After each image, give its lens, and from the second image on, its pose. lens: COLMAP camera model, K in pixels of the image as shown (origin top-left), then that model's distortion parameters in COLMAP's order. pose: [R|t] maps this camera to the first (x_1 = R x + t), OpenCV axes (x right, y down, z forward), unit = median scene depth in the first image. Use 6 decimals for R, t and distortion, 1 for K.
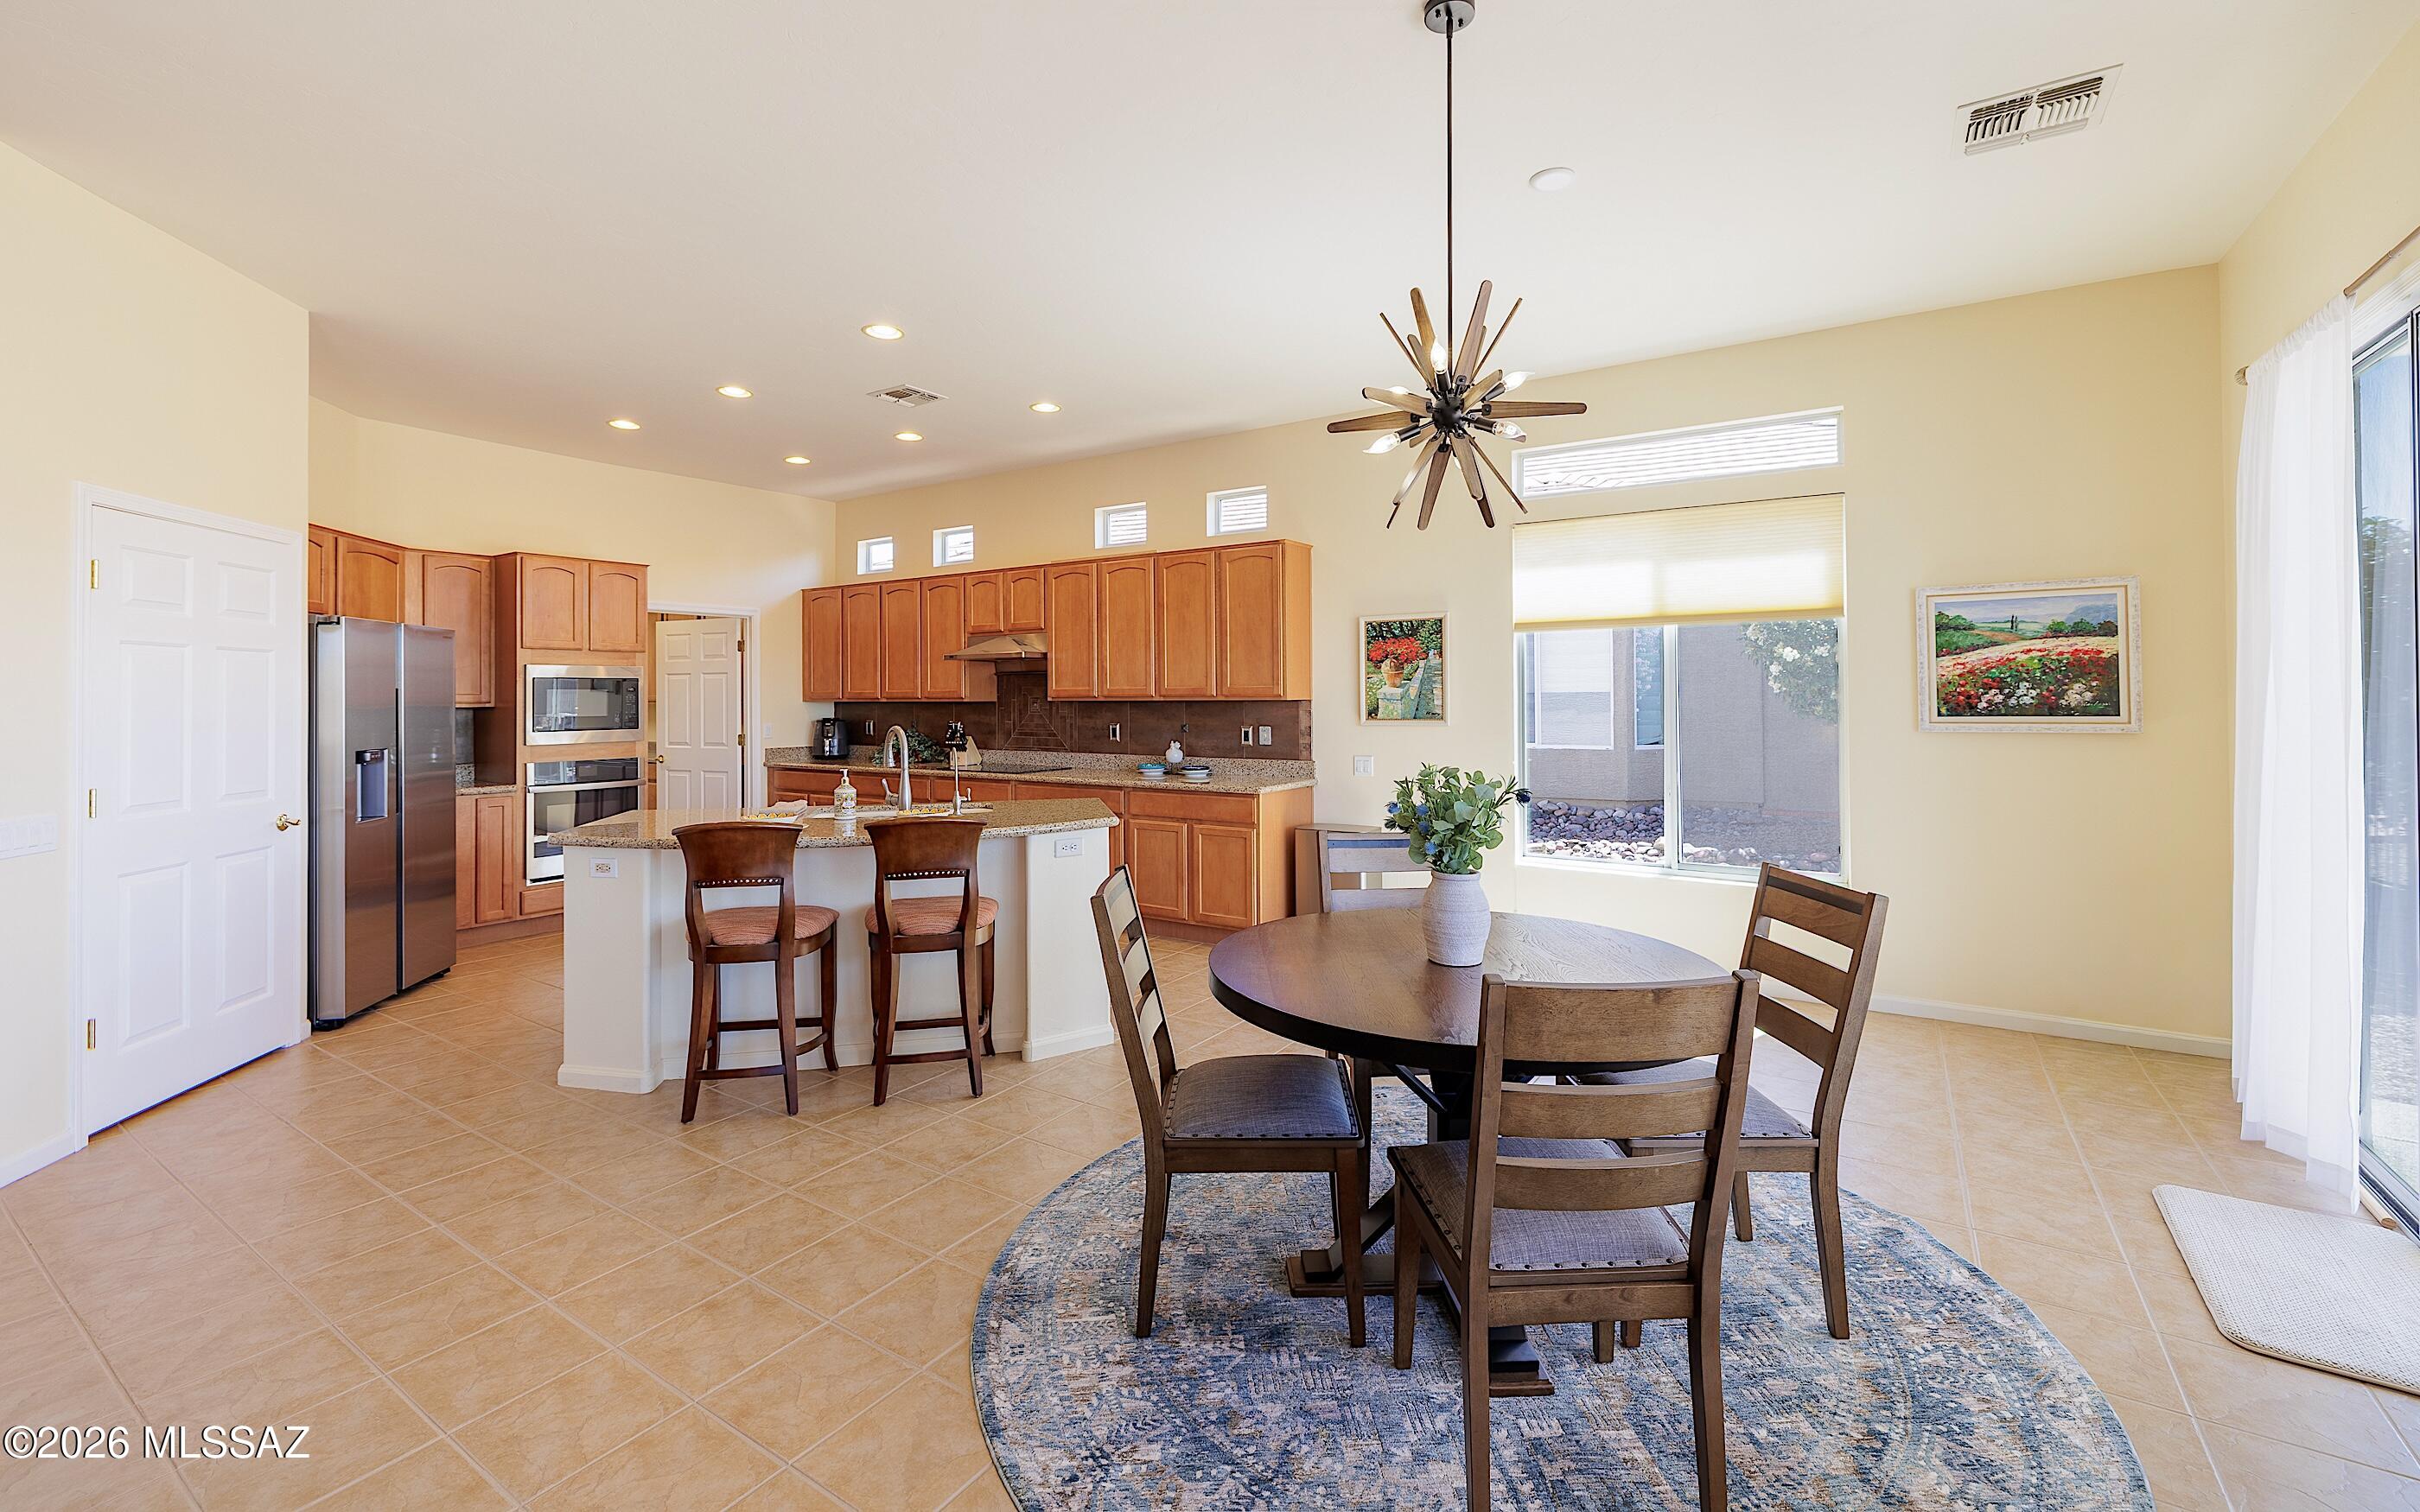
lens RADIAL K [[1019.3, 0, 1213.0], [0, 1019.3, 686.6], [0, 0, 1]] dist [0.002354, 0.000392]
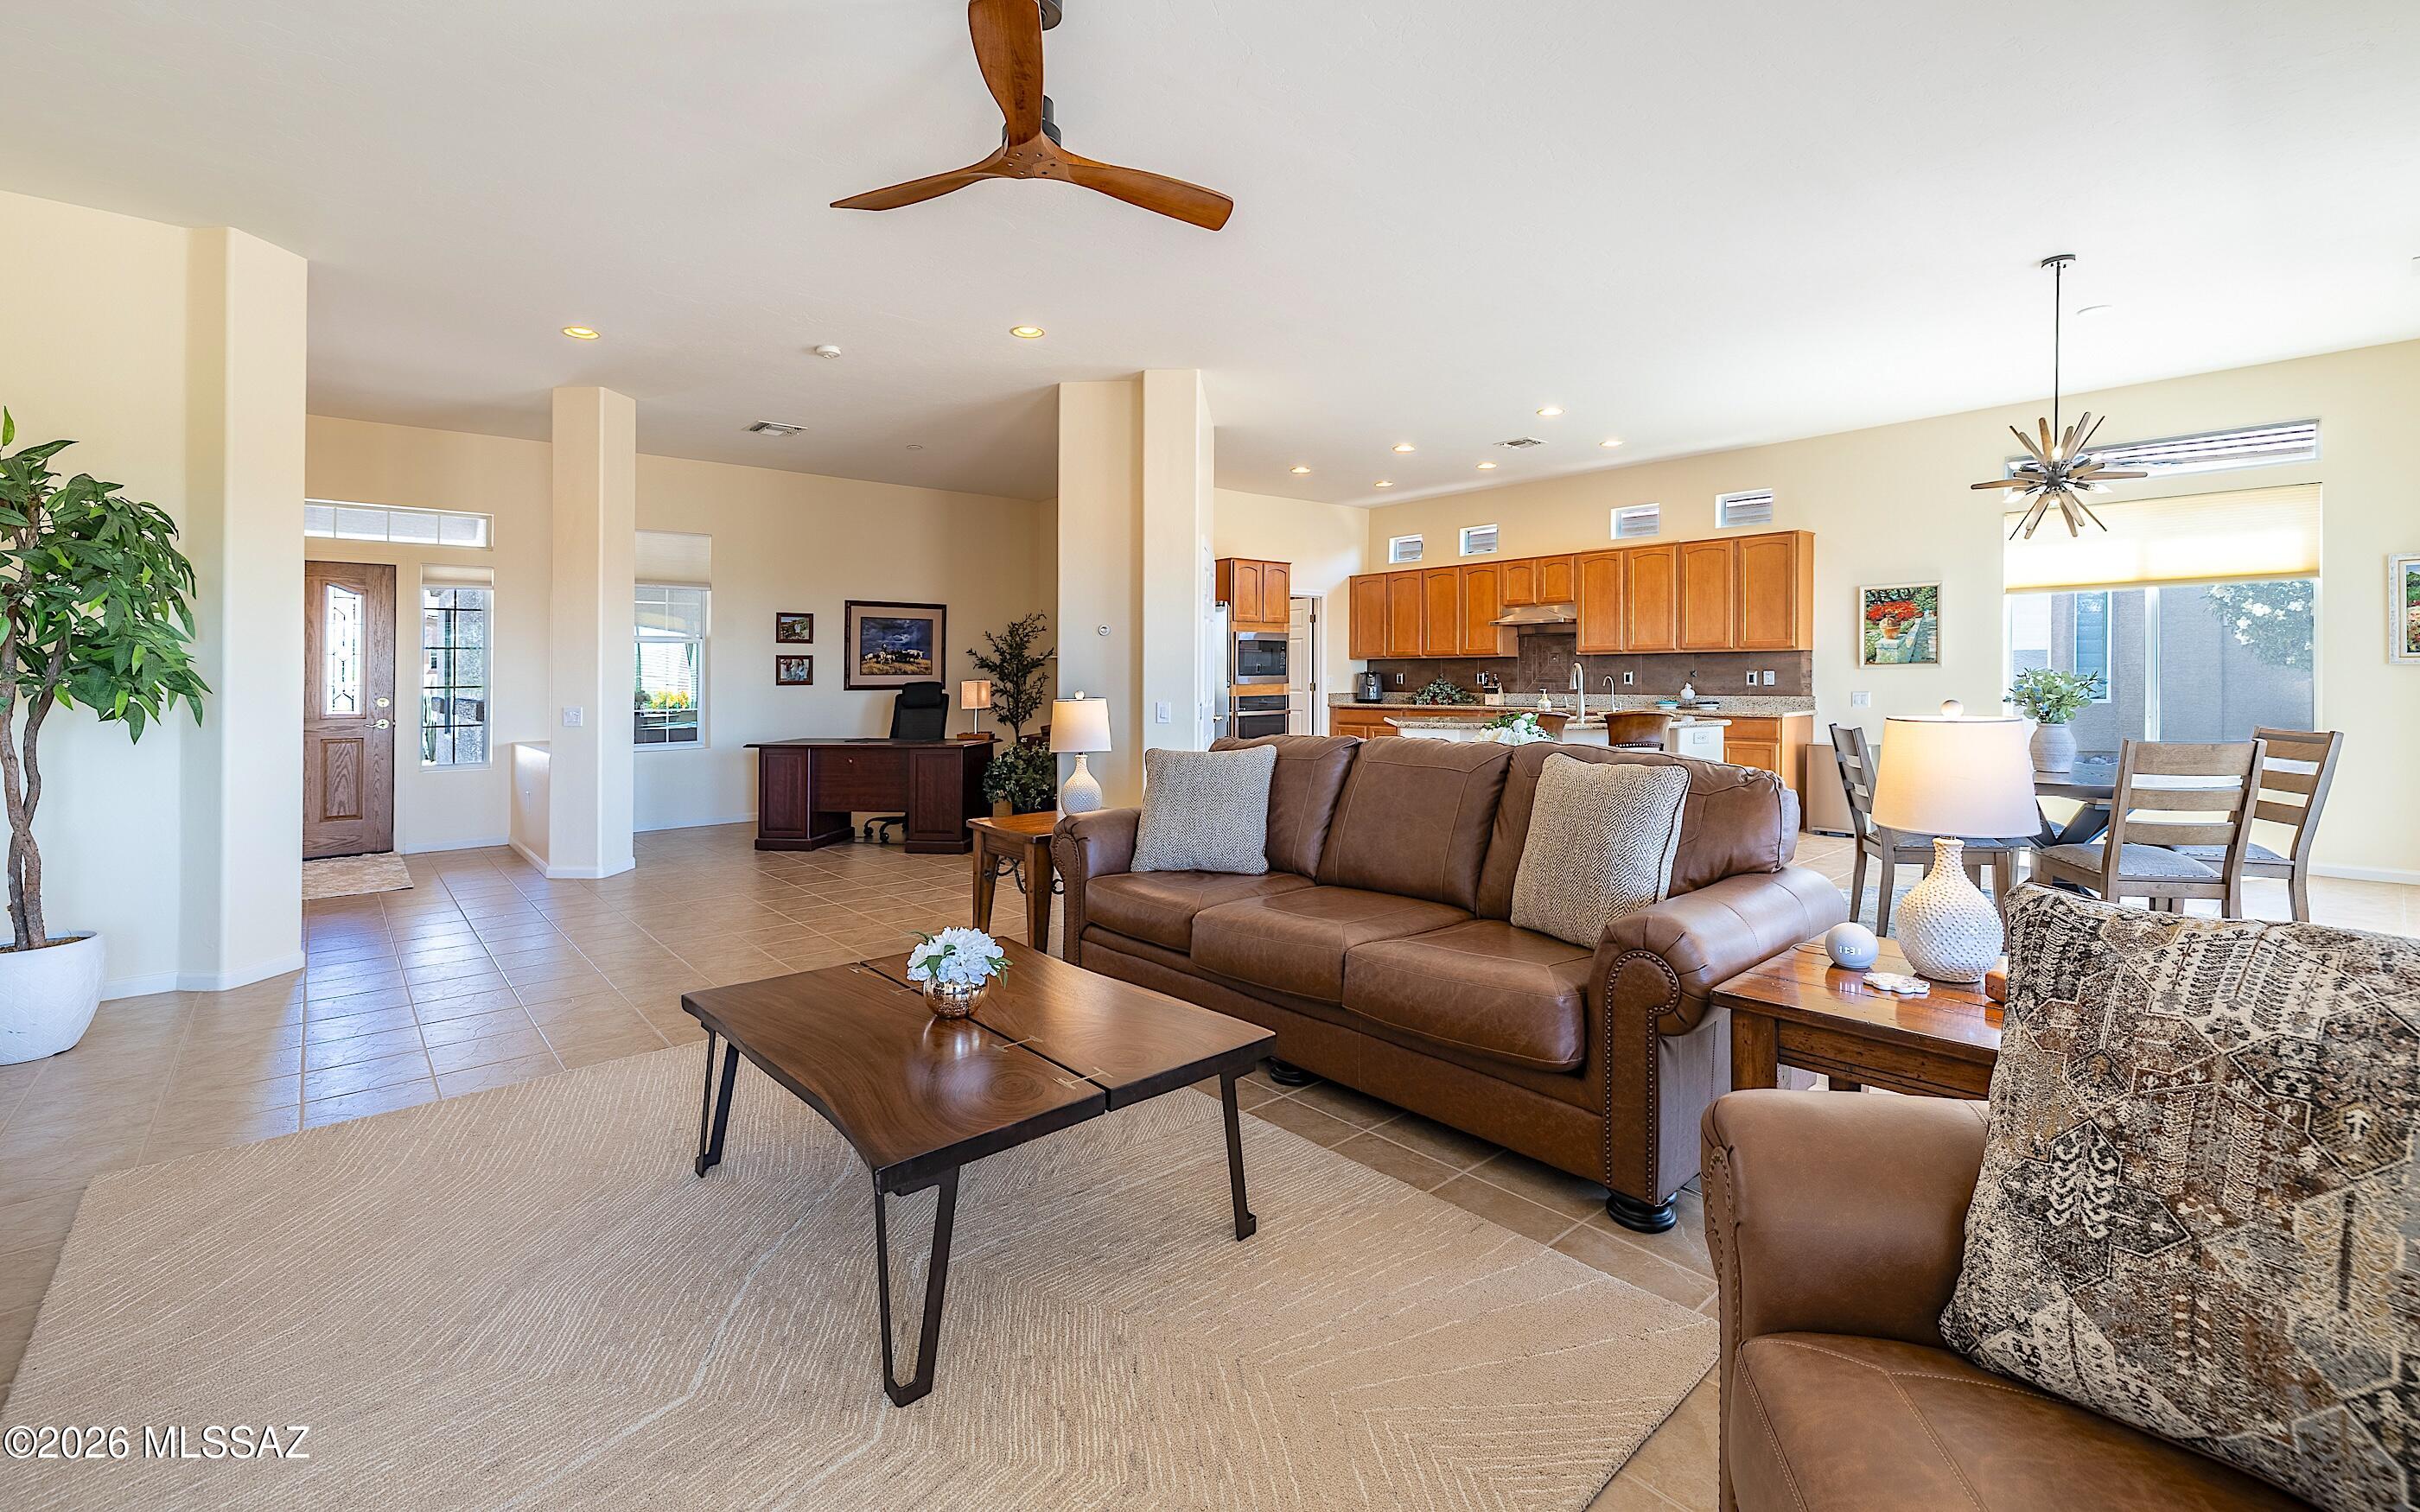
lens RADIAL K [[1034.9, 0, 1198.9], [0, 1034.9, 686.0], [0, 0, 1]] dist [0.000623, -0.000154]
pose [[0.963004, 0.000896, -0.269485, -0.308818], [0.005290, 0.999739, 0.022228, 0.025319], [0.269435, -0.022831, 0.962748, -0.507244]]
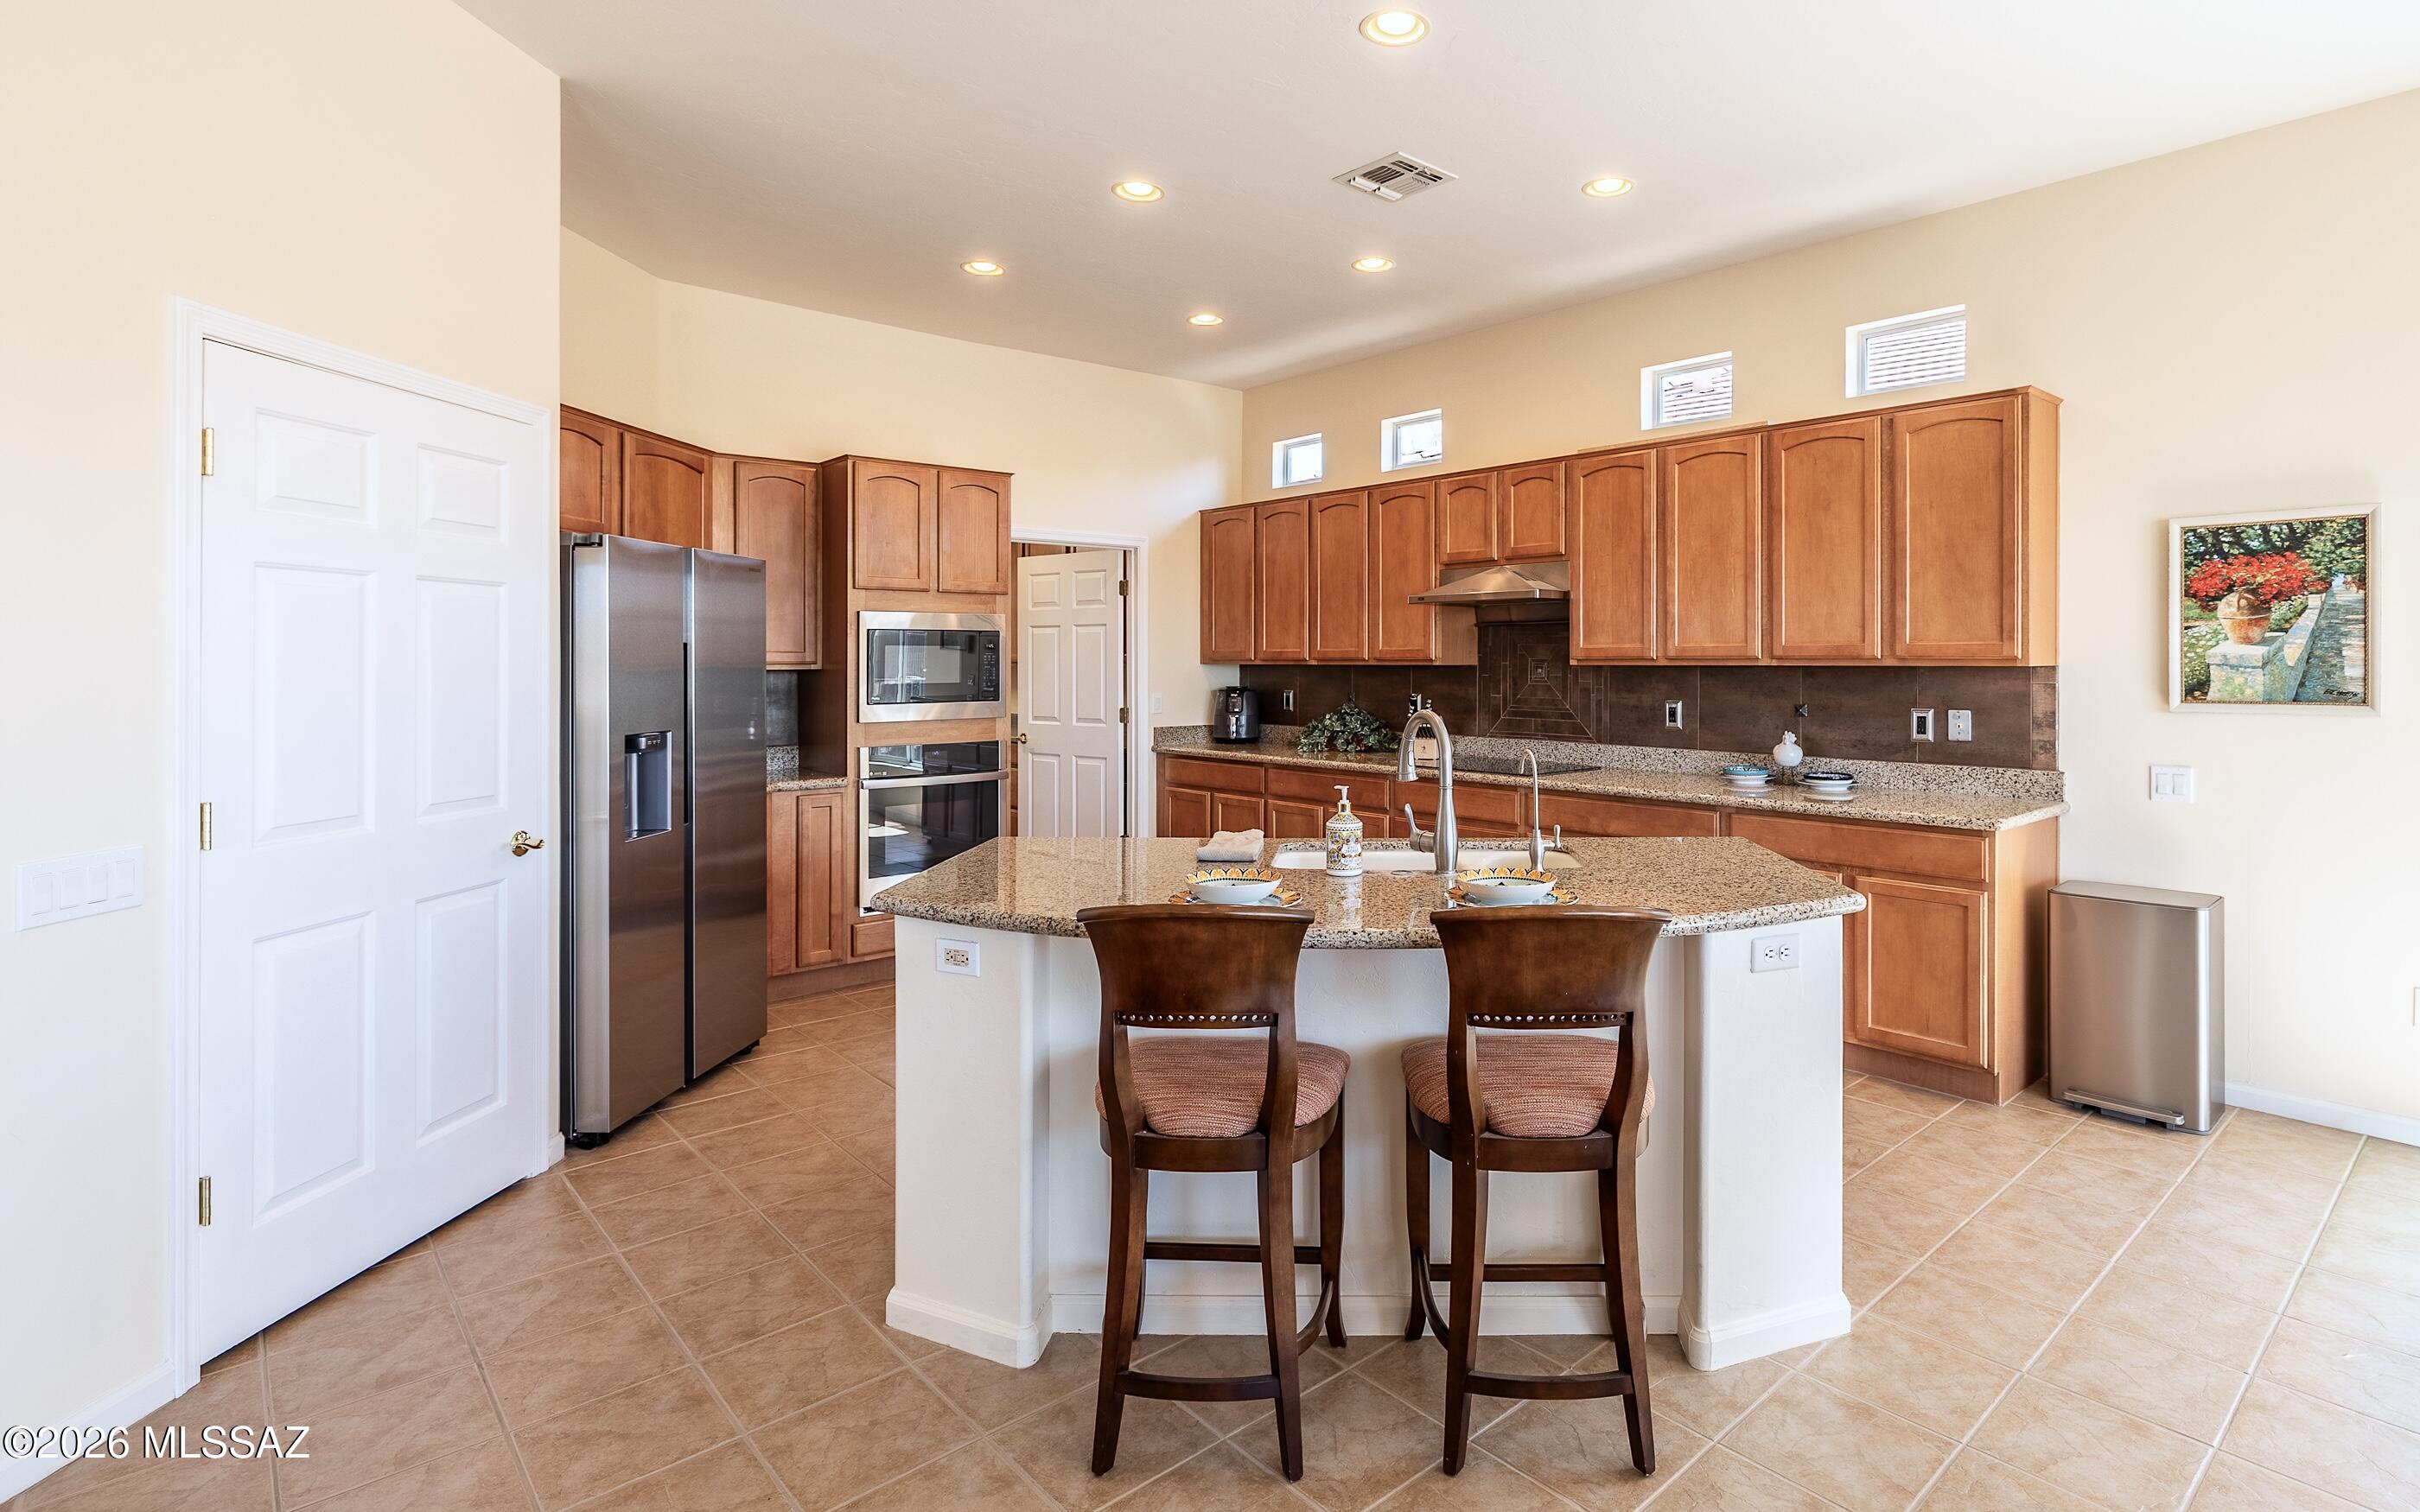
lens RADIAL K [[1208.1, 0, 1351.5], [0, 1208.1, 650.3], [0, 0, 1]] dist [0.001502, 0.000327]
pose [[0.975756, 0.002842, -0.218843, -0.145765], [-0.002209, 0.999993, 0.003135, 0.002789], [0.218850, -0.002575, 0.975755, 0.241676]]
